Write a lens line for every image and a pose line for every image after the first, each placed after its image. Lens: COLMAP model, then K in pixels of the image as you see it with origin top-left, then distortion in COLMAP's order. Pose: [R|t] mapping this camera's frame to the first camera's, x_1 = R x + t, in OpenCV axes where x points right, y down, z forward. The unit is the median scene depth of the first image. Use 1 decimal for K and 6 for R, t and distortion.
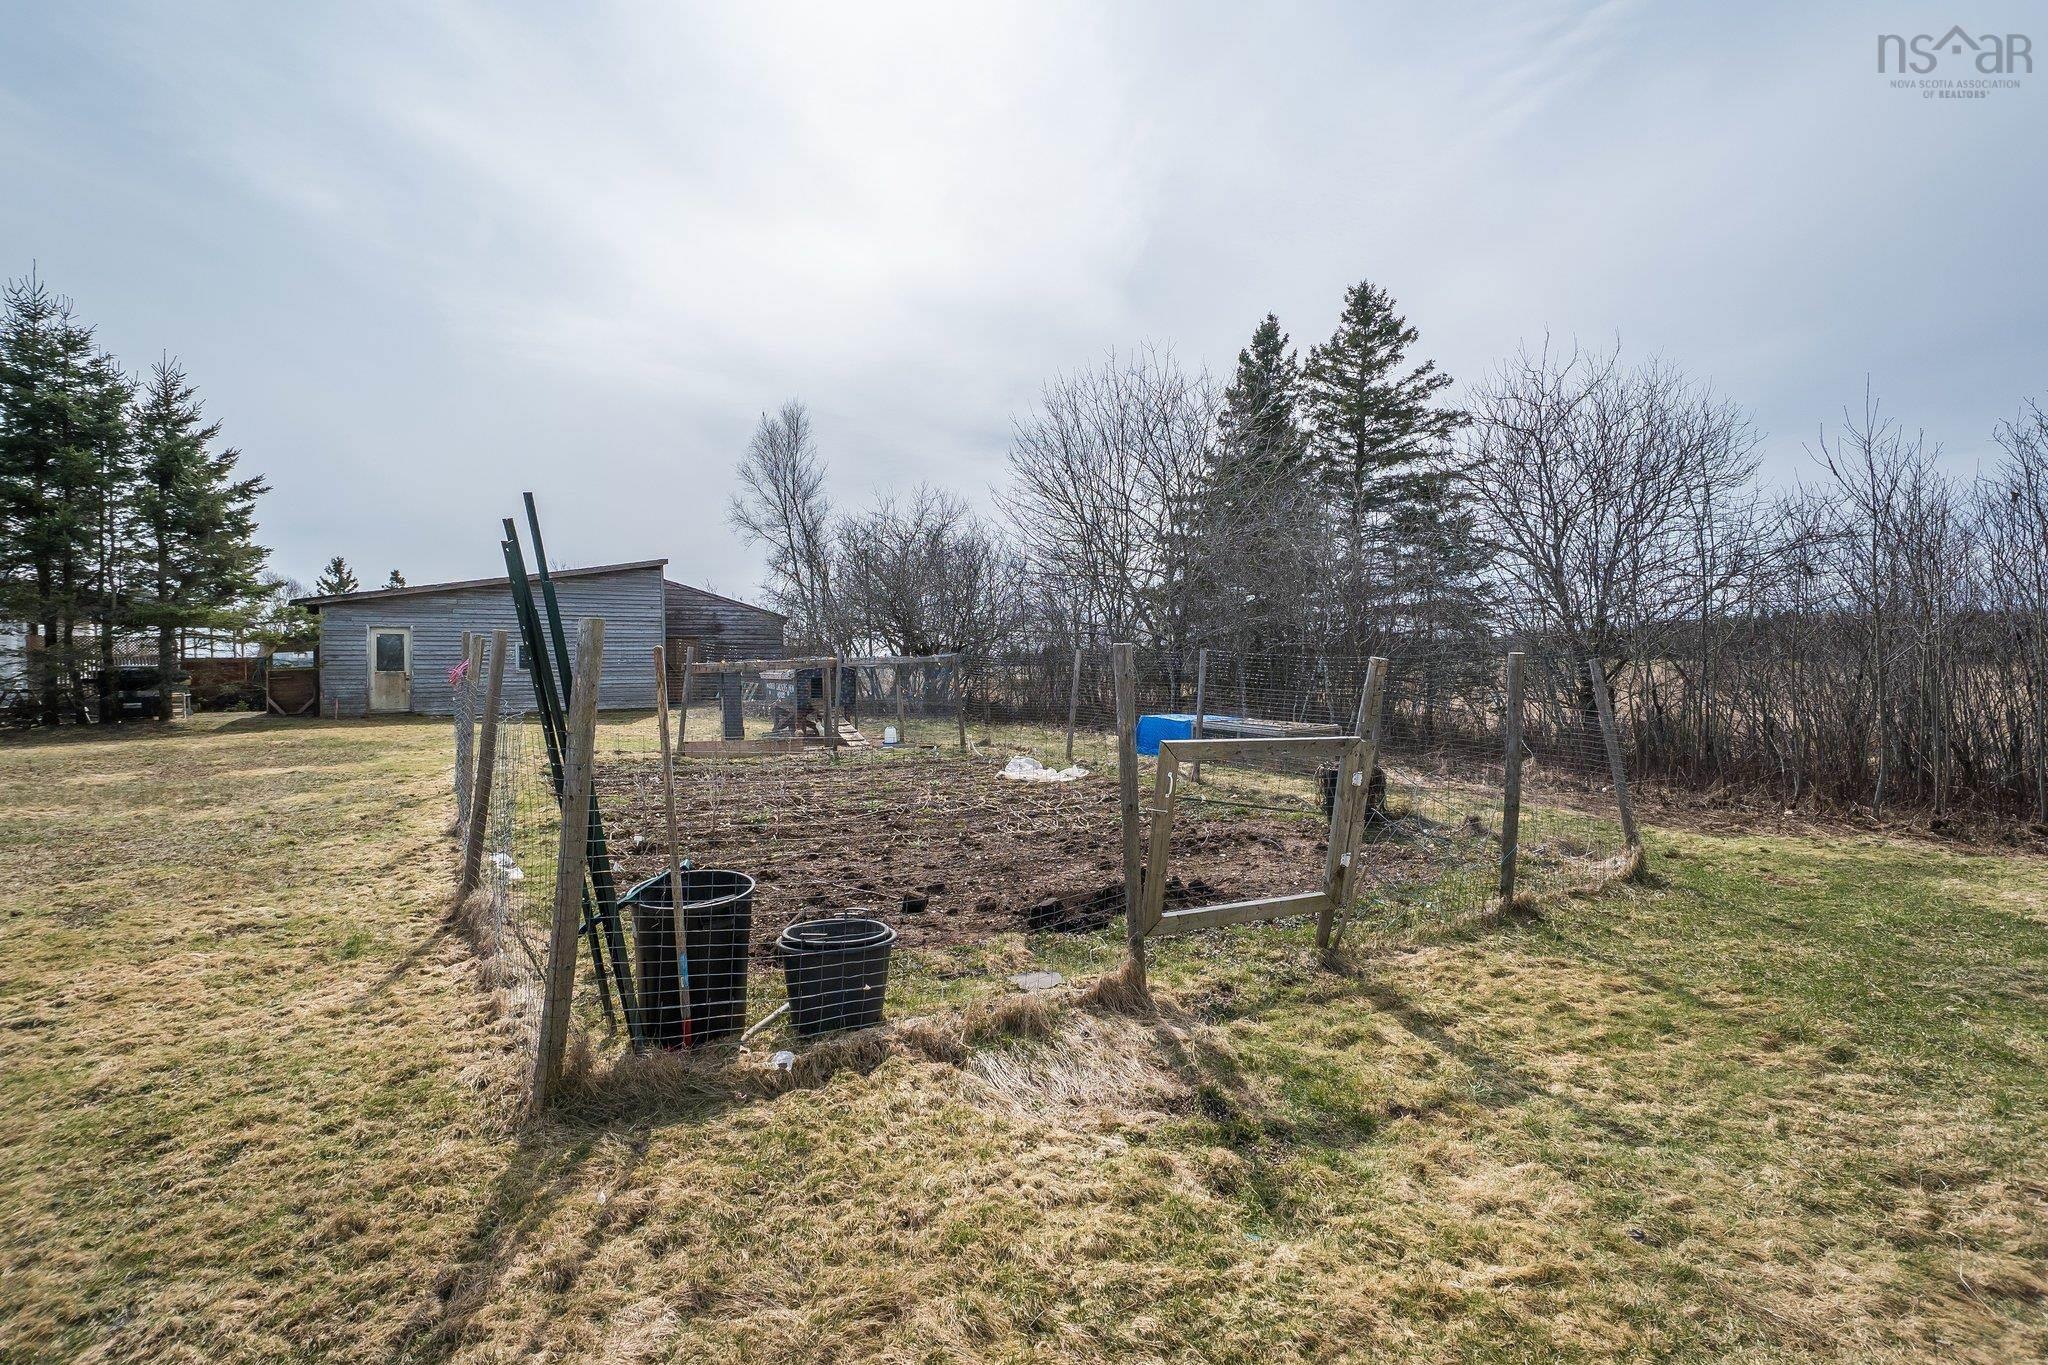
lens RADIAL K [[888.0, 0, 1024.4], [0, 888.0, 669.0], [0, 0, 1]] dist [0.010123, -0.003157]
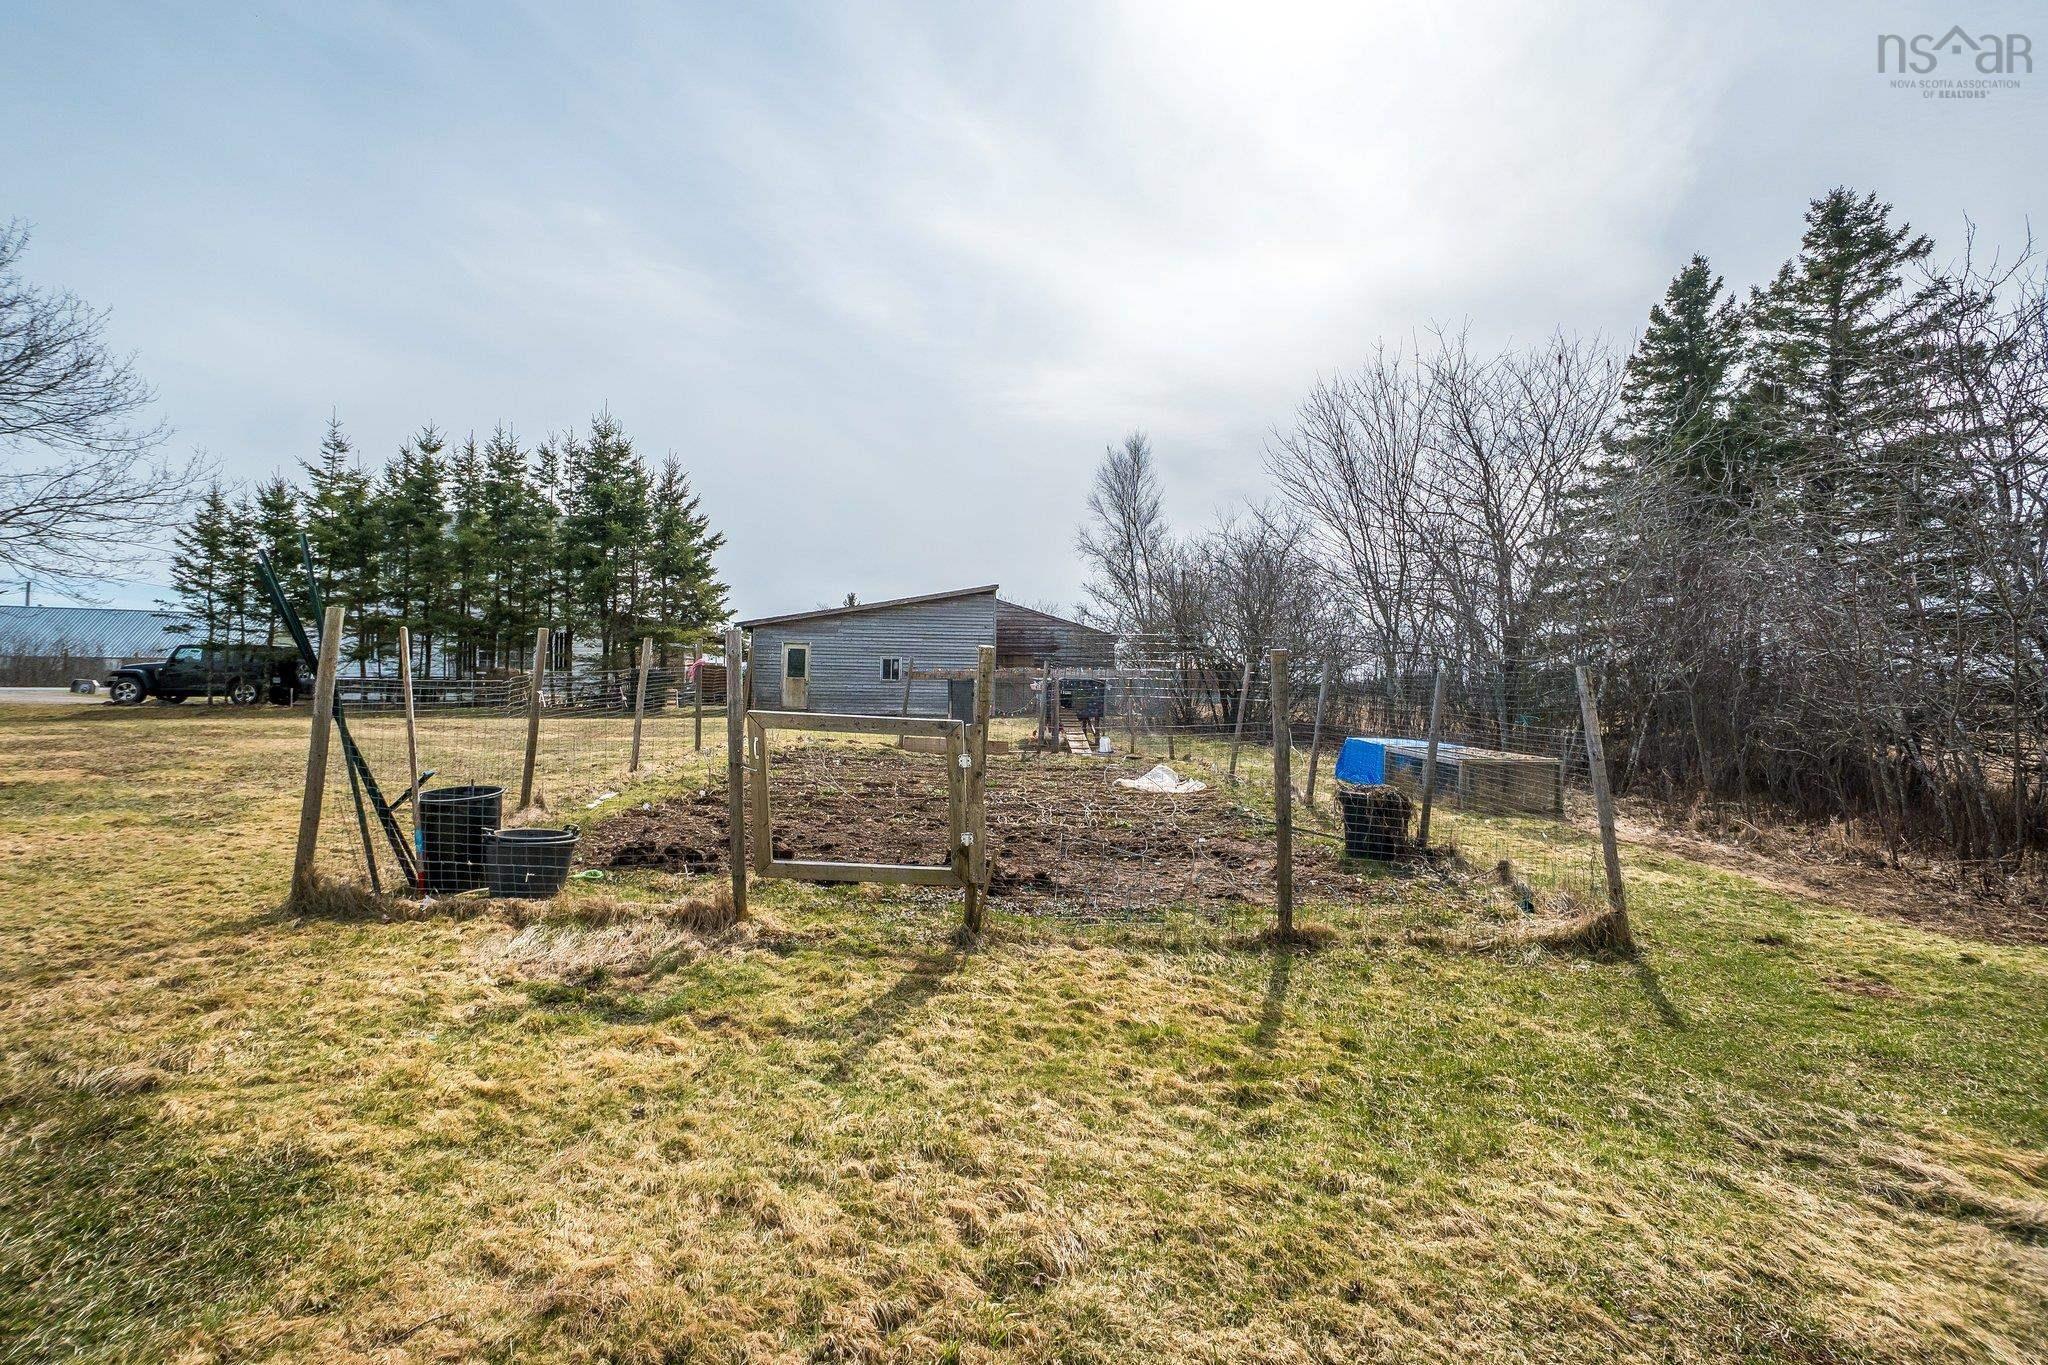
lens RADIAL K [[888.0, 0, 1023.3], [0, 888.0, 675.6], [0, 0, 1]] dist [0.010123, -0.003157]
pose [[0.879954, 0.018413, -0.474703, 0.159551], [-0.027693, 0.999538, -0.012562, 0.005691], [0.474252, 0.024200, 0.880057, 0.017977]]
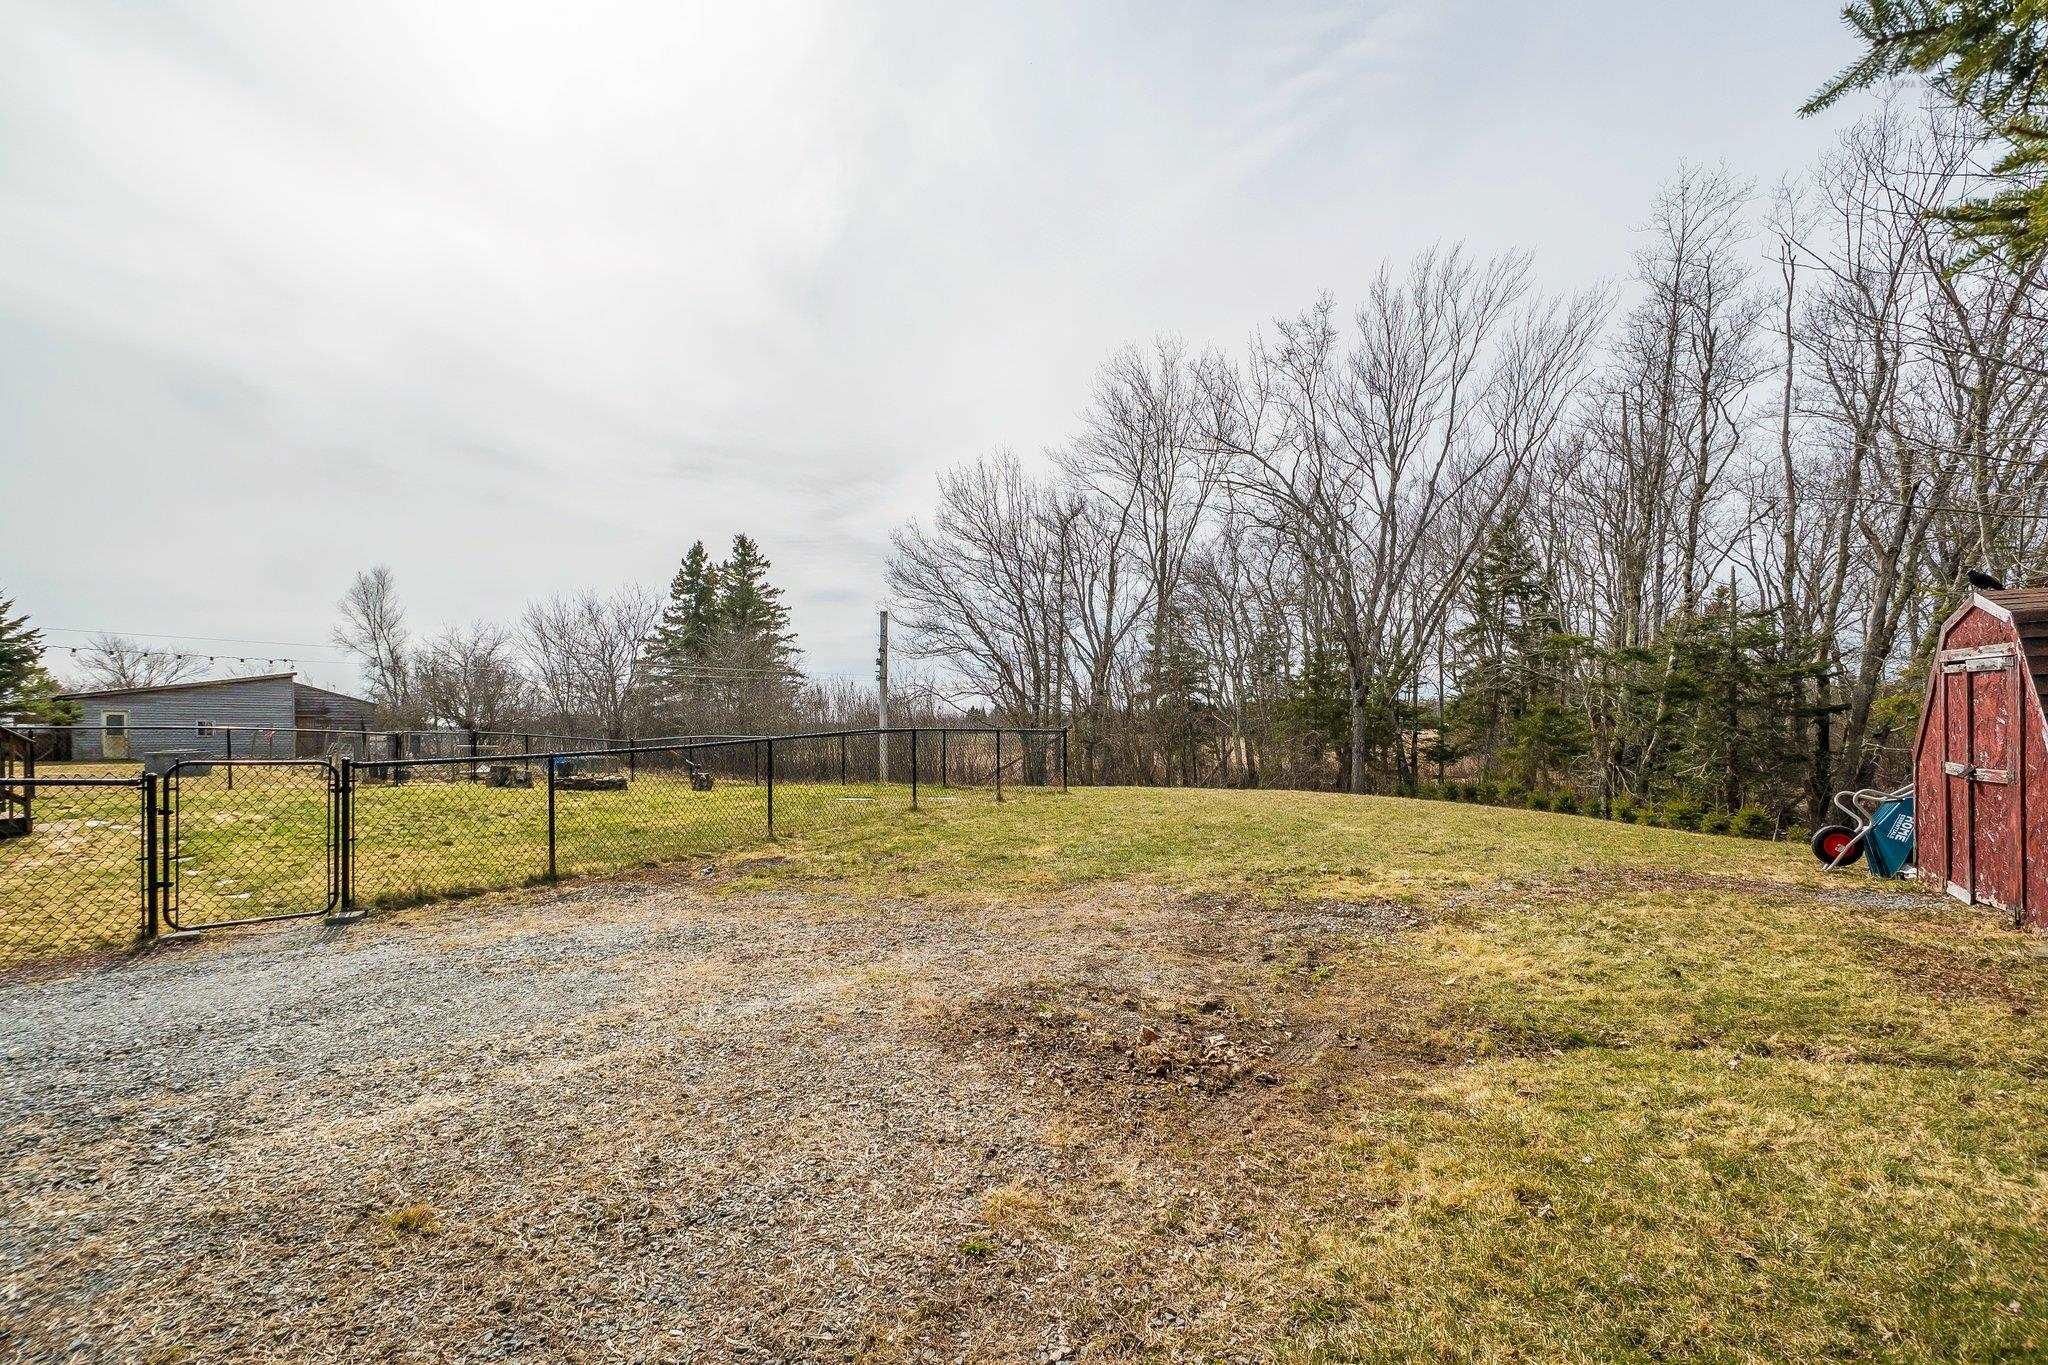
lens RADIAL K [[888.0, 0, 1002.8], [0, 888.0, 733.3], [0, 0, 1]] dist [0.010123, -0.003157]
pose [[0.931694, 0.010629, 0.363088, 0.242746], [-0.010322, 0.999943, -0.002786, -0.013413], [-0.363096, -0.001152, 0.931751, -1.085375]]
